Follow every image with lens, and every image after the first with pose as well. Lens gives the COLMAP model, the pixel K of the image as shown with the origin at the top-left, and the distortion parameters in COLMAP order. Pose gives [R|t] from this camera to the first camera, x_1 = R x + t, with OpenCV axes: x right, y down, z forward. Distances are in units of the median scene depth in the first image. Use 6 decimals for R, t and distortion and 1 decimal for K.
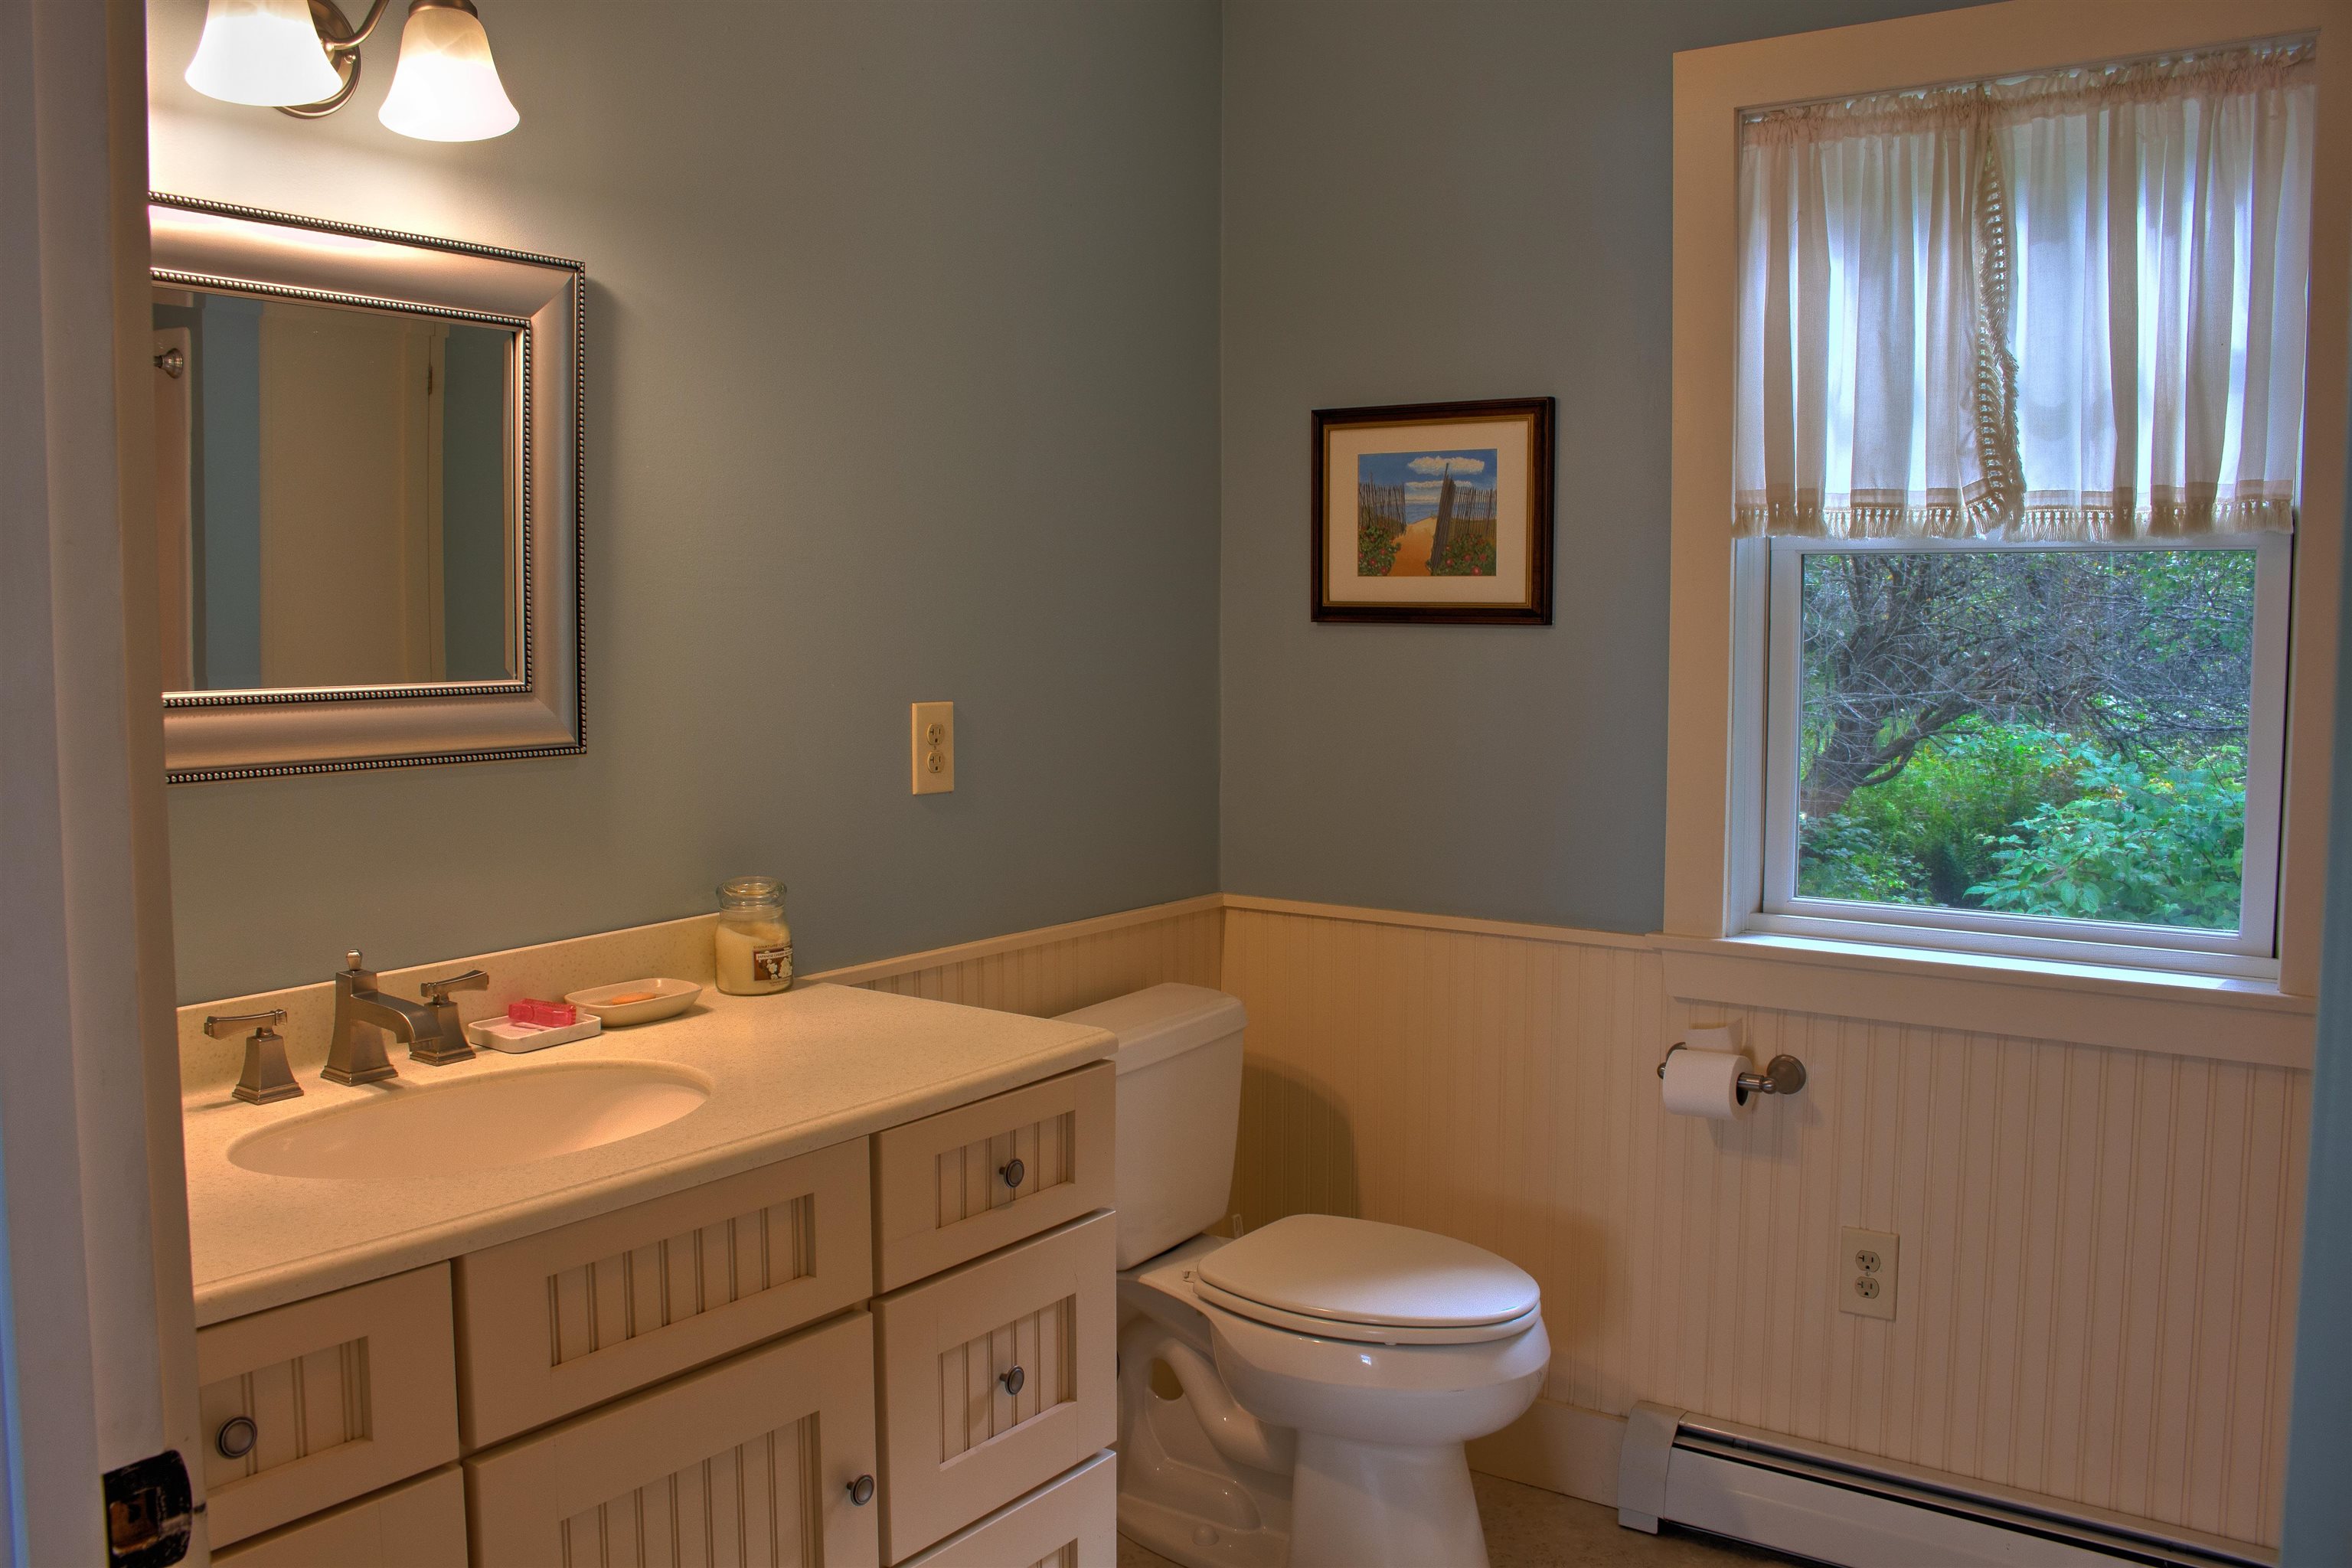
lens RADIAL K [[1935.3, 0, 1166.6], [0, 1935.3, 792.7], [0, 0, 1]] dist [-0.139421, 0.099063]
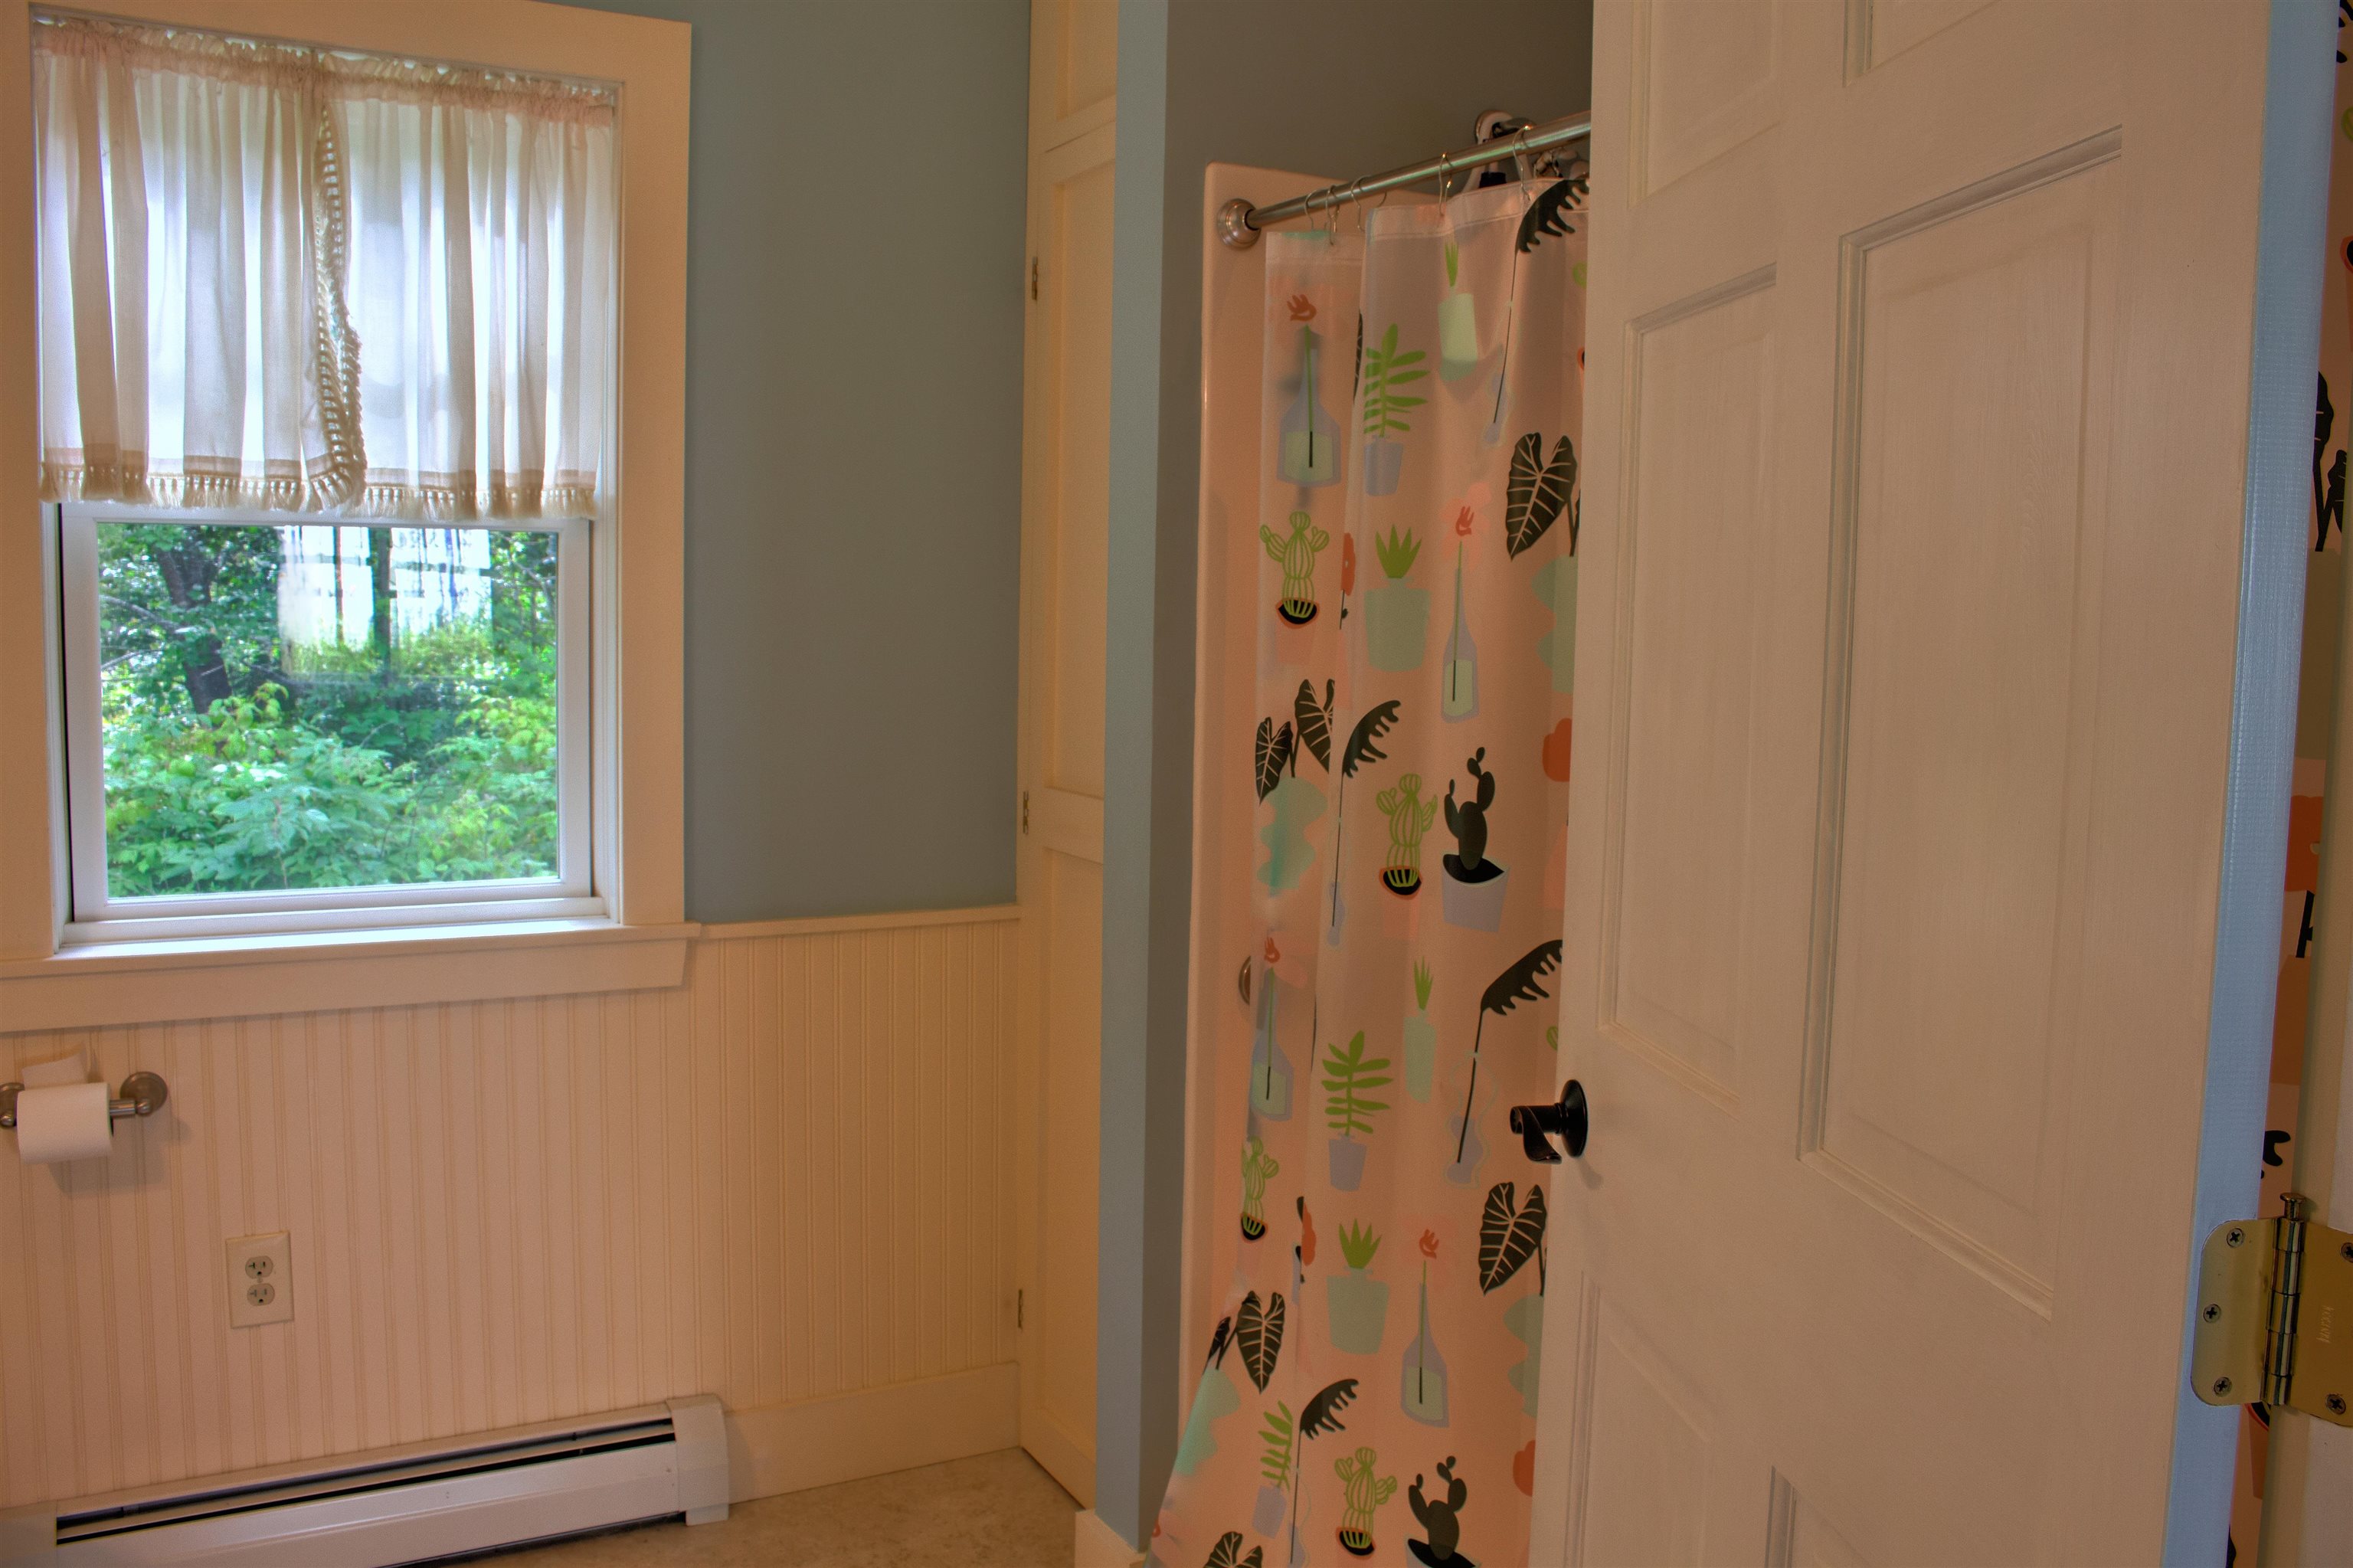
lens RADIAL K [[1936.2, 0, 1174.1], [0, 1936.2, 784.2], [0, 0, 1]] dist [-0.139421, 0.099063]
pose [[0.425423, -0.076826, 0.901728, -0.281621], [0.059762, 0.996600, 0.056714, -0.022668], [-0.903019, 0.029762, 0.428568, 0.179409]]
